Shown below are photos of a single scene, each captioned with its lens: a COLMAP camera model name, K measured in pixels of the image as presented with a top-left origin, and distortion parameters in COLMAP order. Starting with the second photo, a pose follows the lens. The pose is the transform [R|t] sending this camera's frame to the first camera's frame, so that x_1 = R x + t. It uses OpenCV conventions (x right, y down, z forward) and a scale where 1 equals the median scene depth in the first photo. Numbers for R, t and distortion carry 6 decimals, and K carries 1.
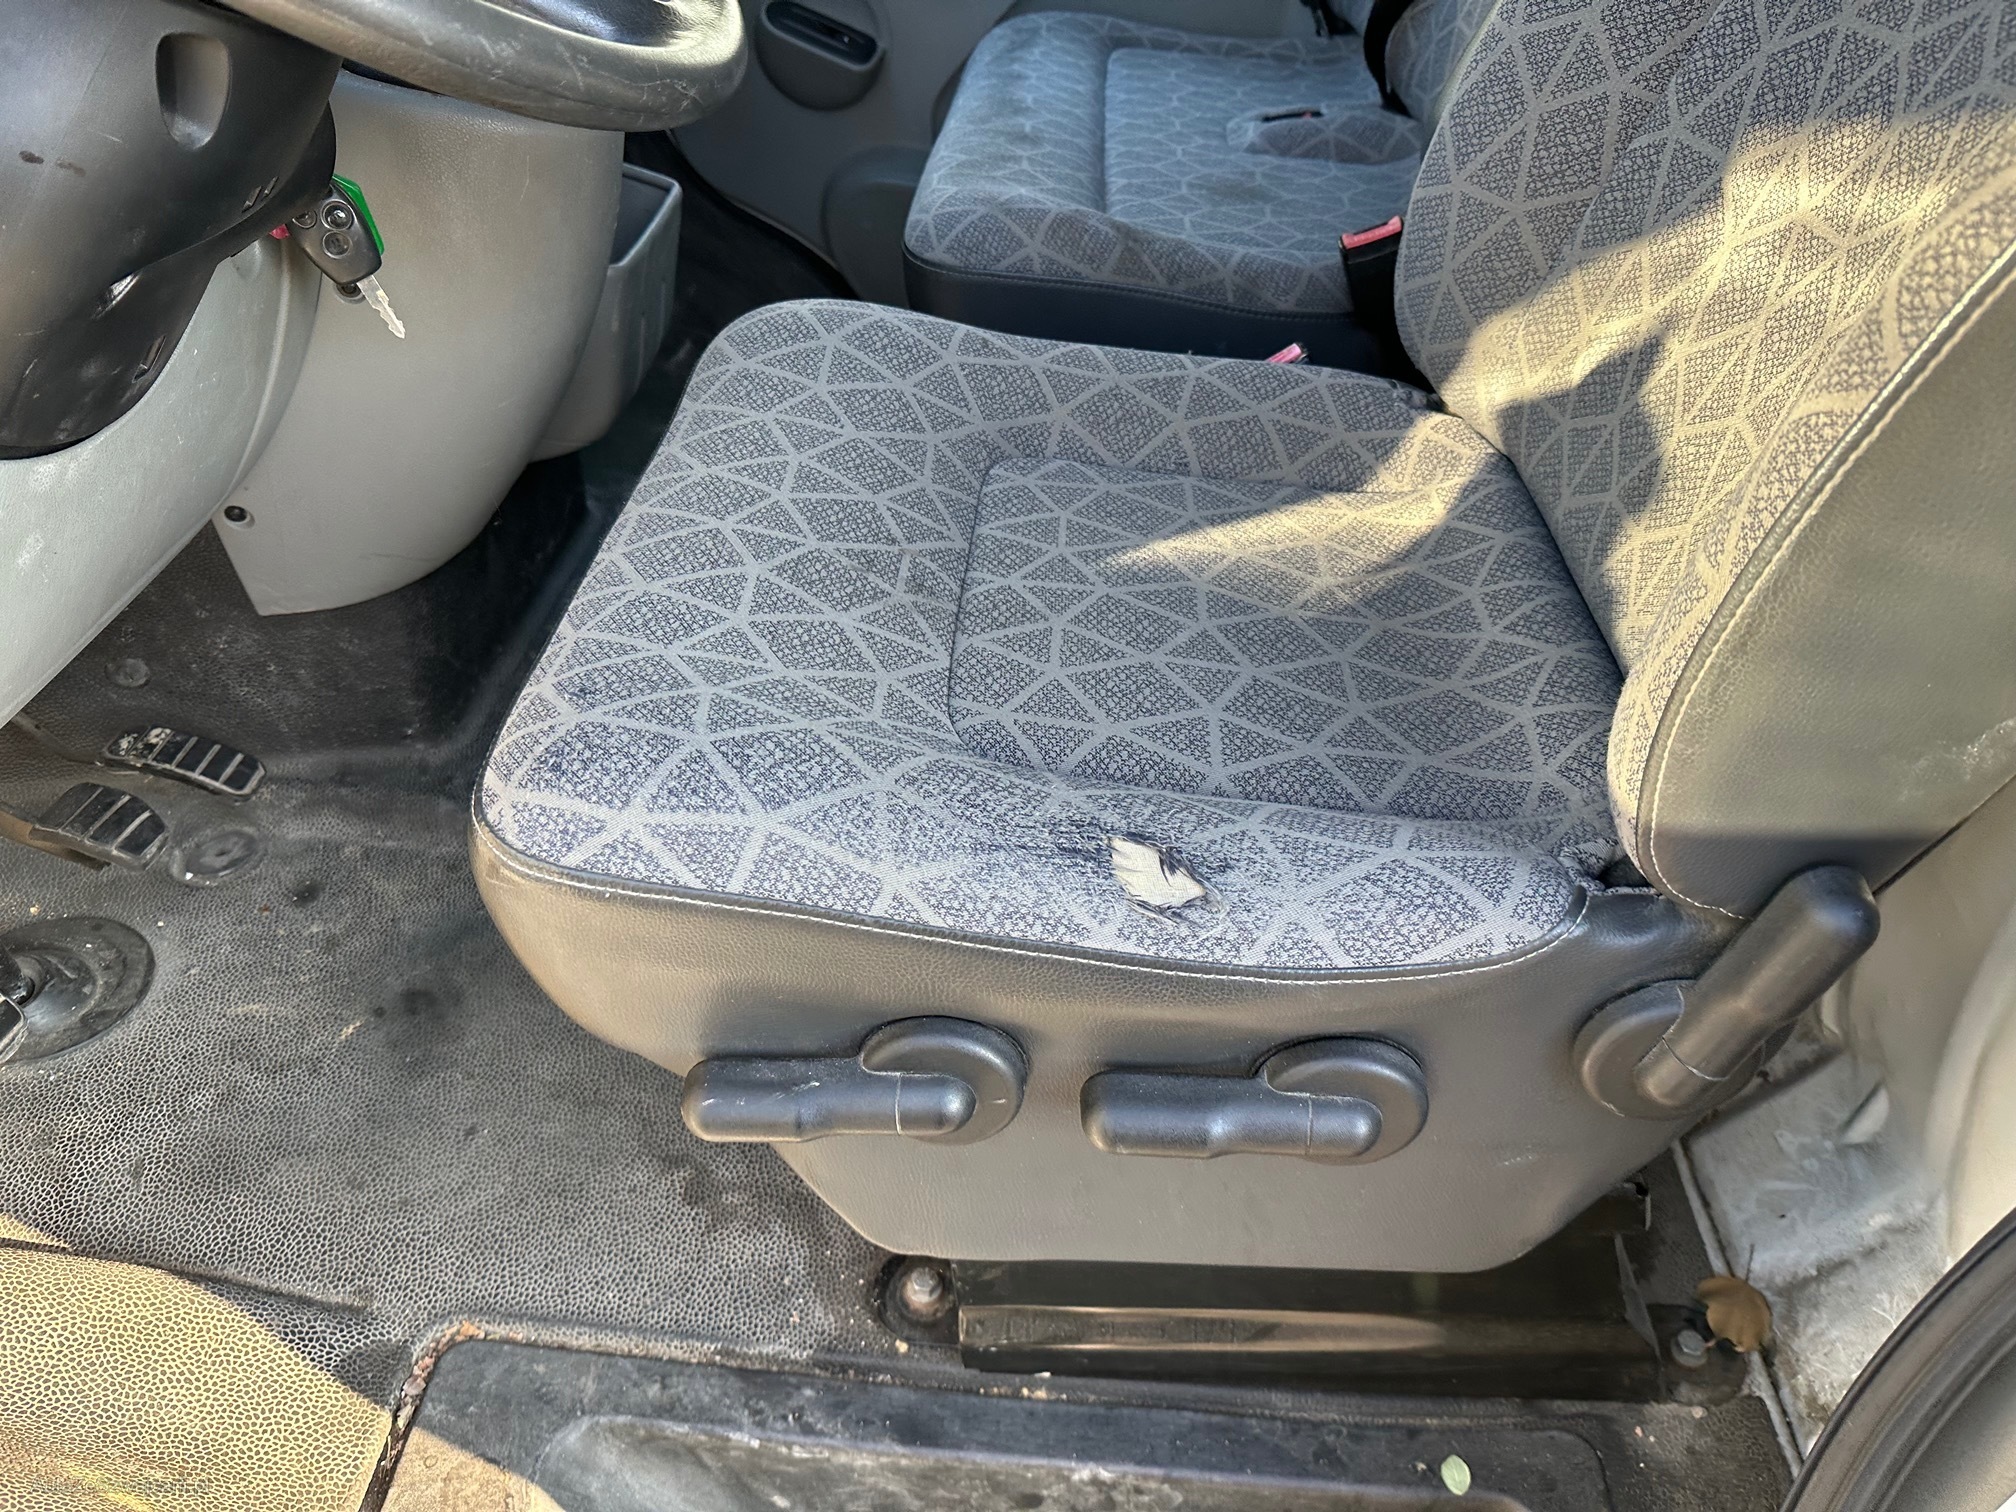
lens RADIAL K [[1388.5, 0, 1008.7], [0, 1388.5, 762.1], [0, 0, 1]] dist [0.122536, -0.165812]
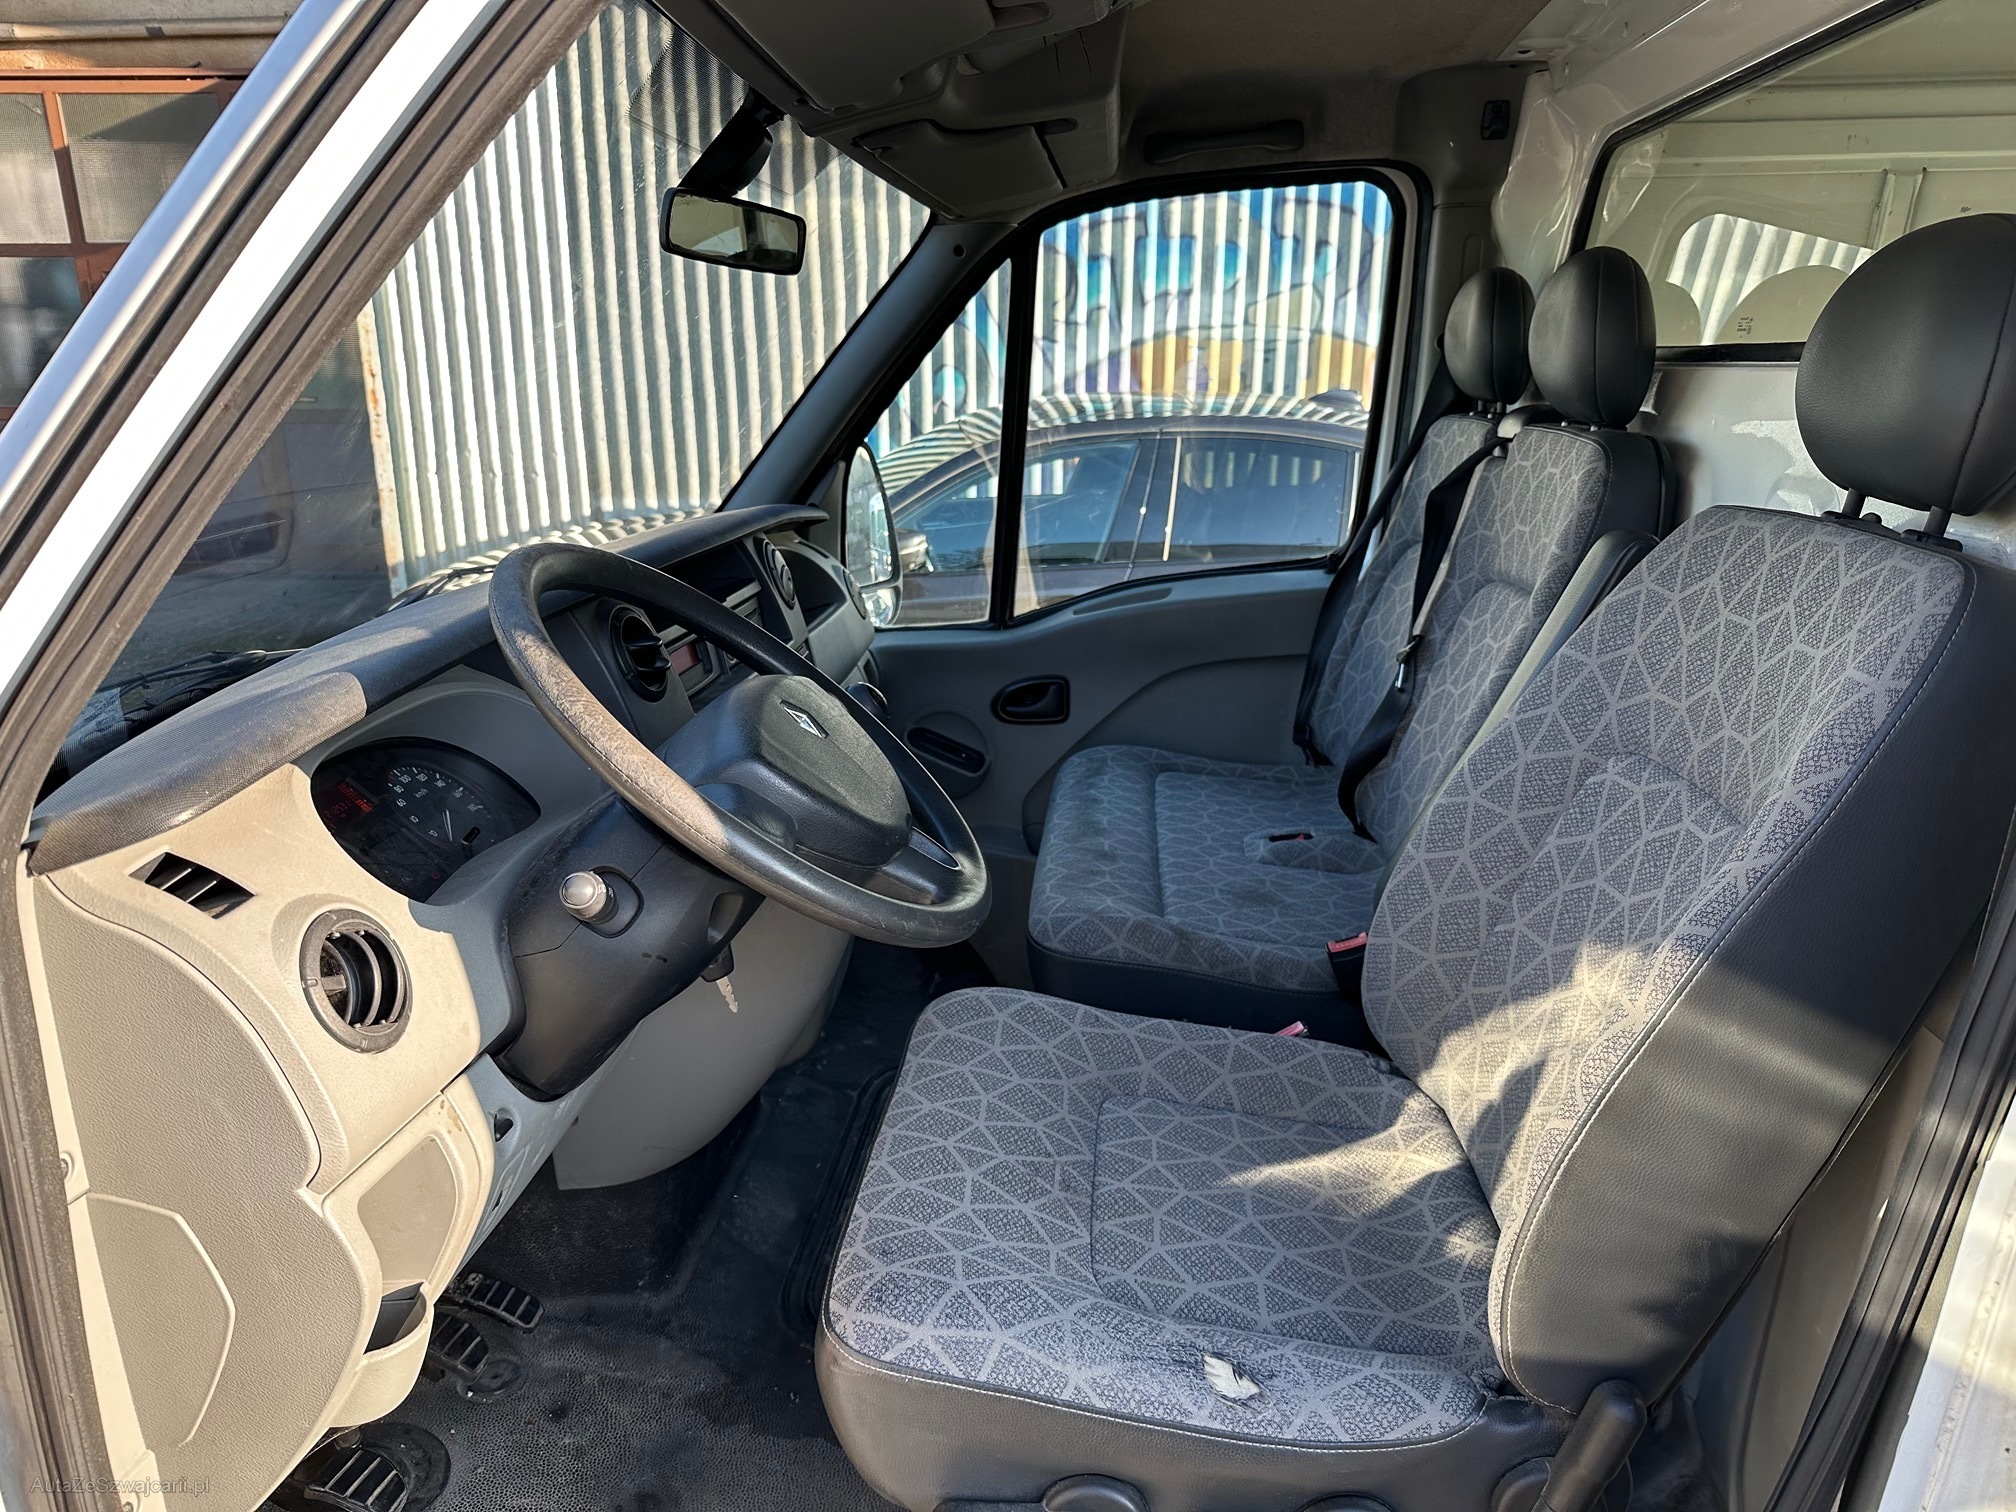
lens RADIAL K [[1948.1, 0, 913.2], [0, 1948.1, 620.6], [0, 0, 1]] dist [0.244958, -0.644607]
pose [[0.999603, 0.025349, -0.012321, -0.227910], [-0.028078, 0.933557, -0.357328, 0.081189], [0.002444, 0.357532, 0.933898, -1.322506]]
